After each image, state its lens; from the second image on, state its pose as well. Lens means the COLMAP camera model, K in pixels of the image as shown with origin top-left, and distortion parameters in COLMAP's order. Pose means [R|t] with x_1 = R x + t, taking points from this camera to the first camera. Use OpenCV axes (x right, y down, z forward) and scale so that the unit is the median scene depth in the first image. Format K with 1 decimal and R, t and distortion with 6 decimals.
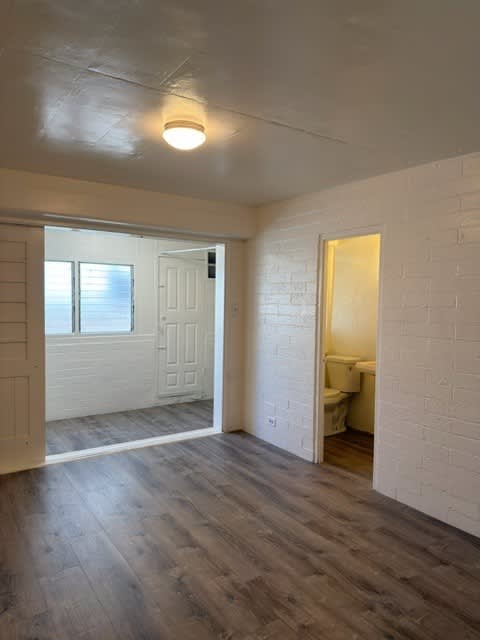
lens RADIAL K [[465.3, 0, 240.0], [0, 465.3, 320.0], [0, 0, 1]] dist [0.022826, -0.000449]
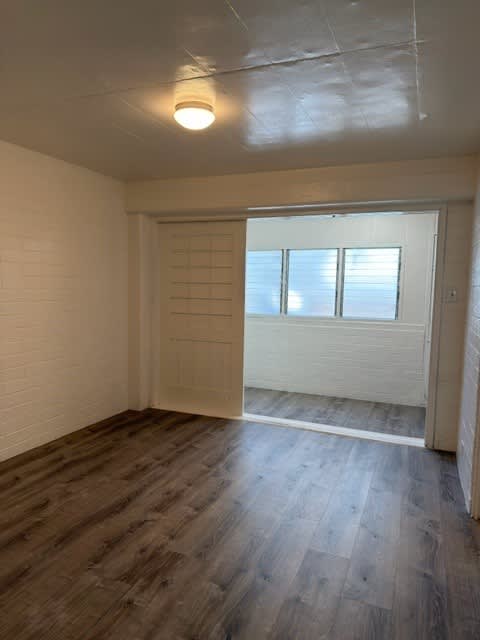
lens RADIAL K [[458.8, 0, 224.2], [0, 458.8, 318.3], [0, 0, 1]] dist [0.072461, -0.000982]
pose [[0.561390, 0.070298, -0.824560, 0.524185], [-0.056808, 0.997309, 0.046348, -0.002423], [0.825599, 0.020822, 0.563873, 0.300021]]
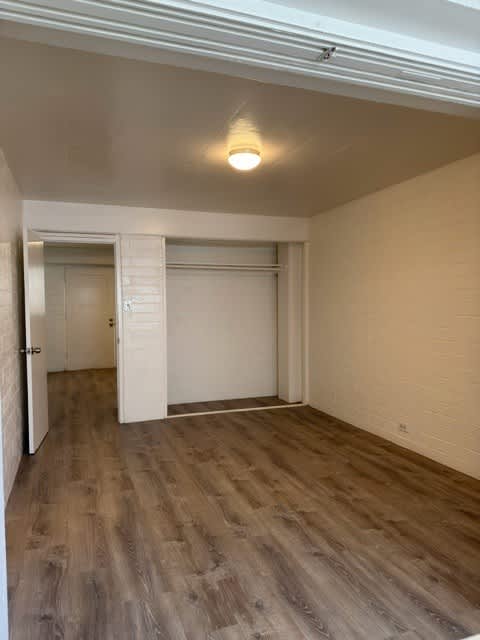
lens RADIAL K [[465.3, 0, 240.0], [0, 465.3, 320.0], [0, 0, 1]] dist [0.022826, -0.000449]
pose [[-0.976704, -0.013046, 0.214193, -0.253594], [0.004775, 0.996582, 0.082473, -0.036056], [-0.214536, 0.081575, -0.973303, 1.478592]]
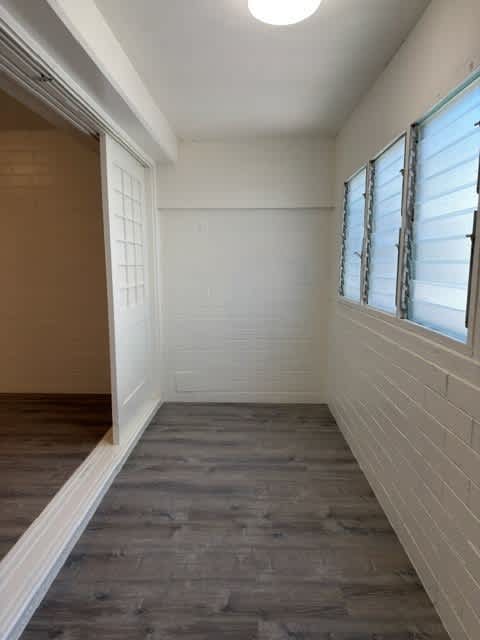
lens RADIAL K [[437.2, 0, 240.0], [0, 437.2, 320.0], [0, 0, 1]] dist [-0.003581, -0.001708]
pose [[-0.560229, 0.101504, -0.822095, 0.056722], [-0.044415, 0.987355, 0.152176, -0.036455], [0.827146, 0.121767, -0.548637, 1.597877]]
